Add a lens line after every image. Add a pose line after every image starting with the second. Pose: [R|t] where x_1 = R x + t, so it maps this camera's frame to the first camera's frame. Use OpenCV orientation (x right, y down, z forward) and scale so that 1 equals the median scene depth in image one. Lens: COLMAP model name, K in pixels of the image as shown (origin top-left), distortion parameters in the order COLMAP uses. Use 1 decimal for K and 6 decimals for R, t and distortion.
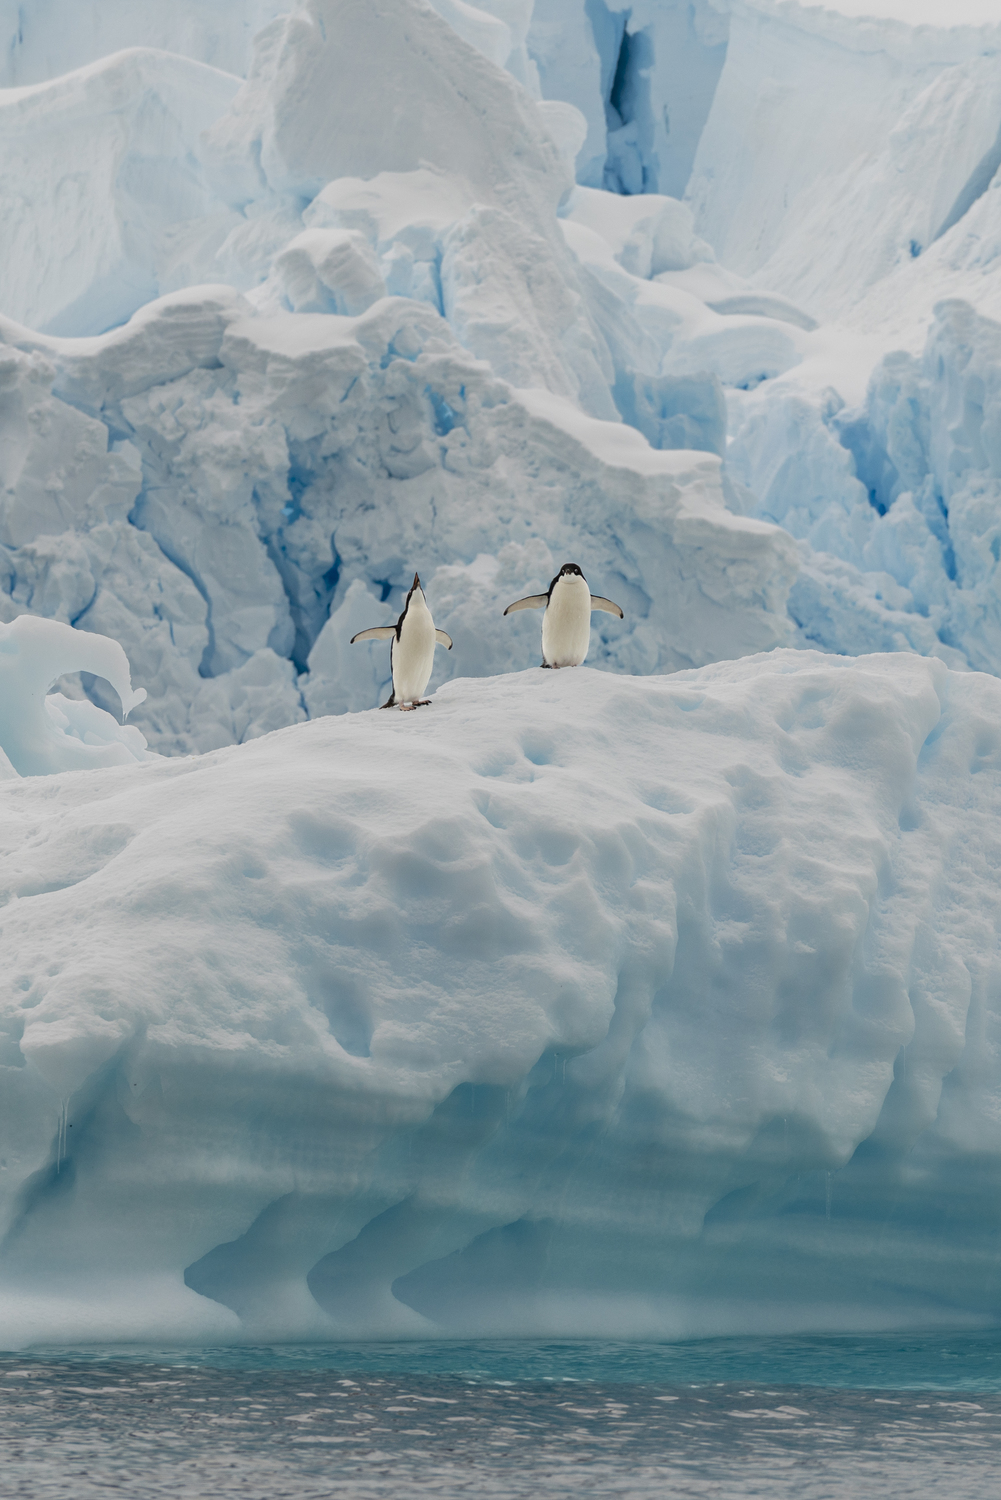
lens RADIAL K [[8416.8, 0, 500.4], [0, 8416.8, 749.6], [0, 0, 1]] dist [-0.013133, 0.000000]
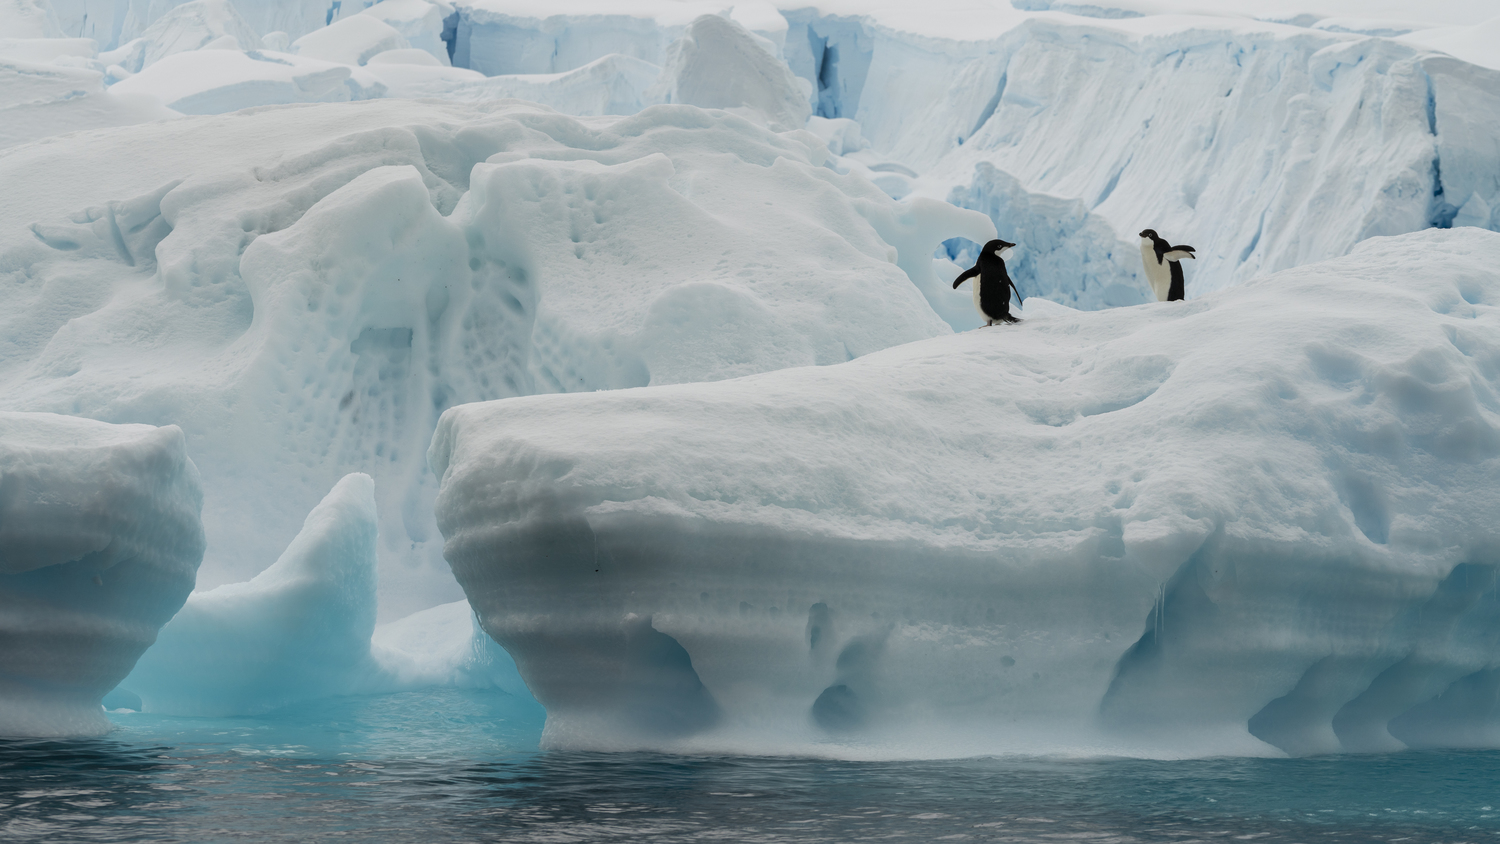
lens RADIAL K [[5708.6, 0, 750.0], [0, 5708.6, 423.5], [0, 0, 1]] dist [-0.352043, 0.000000]
pose [[0.997459, -0.010786, -0.070427, -0.049572], [0.012397, 0.999671, 0.022471, -0.000859], [0.070162, -0.023287, 0.997264, 0.165110]]
